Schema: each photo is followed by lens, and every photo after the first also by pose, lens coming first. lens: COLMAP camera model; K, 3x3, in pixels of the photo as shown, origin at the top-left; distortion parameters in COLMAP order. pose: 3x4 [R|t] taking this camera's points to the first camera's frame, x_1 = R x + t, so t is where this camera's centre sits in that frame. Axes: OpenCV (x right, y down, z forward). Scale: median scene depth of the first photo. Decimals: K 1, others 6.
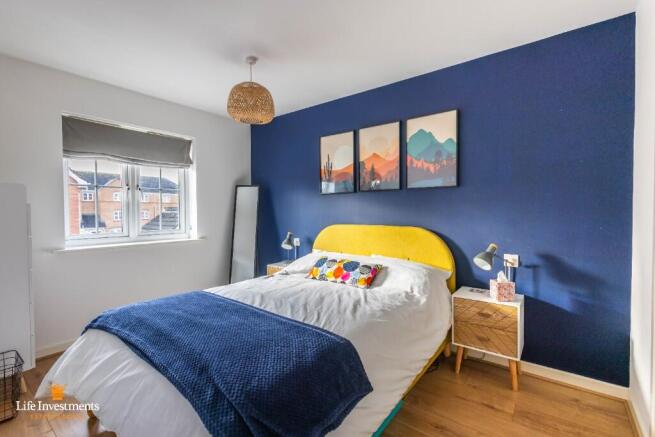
lens RADIAL K [[297.5, 0, 324.5], [0, 297.5, 217.9], [0, 0, 1]] dist [0.002138, -0.000037]
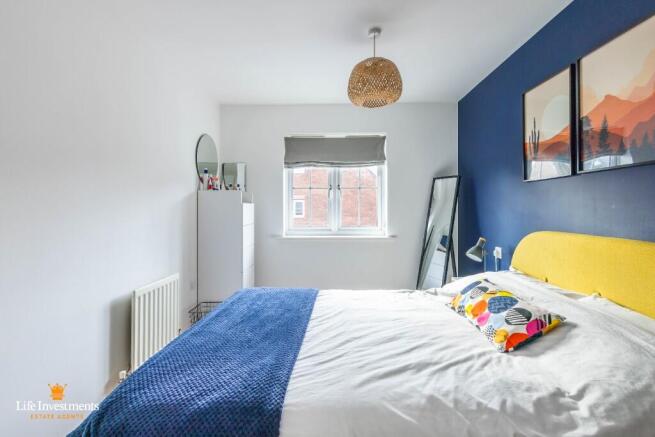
lens RADIAL K [[305.2, 0, 324.4], [0, 305.2, 210.2], [0, 0, 1]] dist [0.001808, -0.000203]
pose [[0.592976, 0.006746, -0.805192, 0.290794], [-0.017421, 0.999838, -0.004452, -0.010237], [0.805032, 0.016667, 0.592997, 0.294039]]
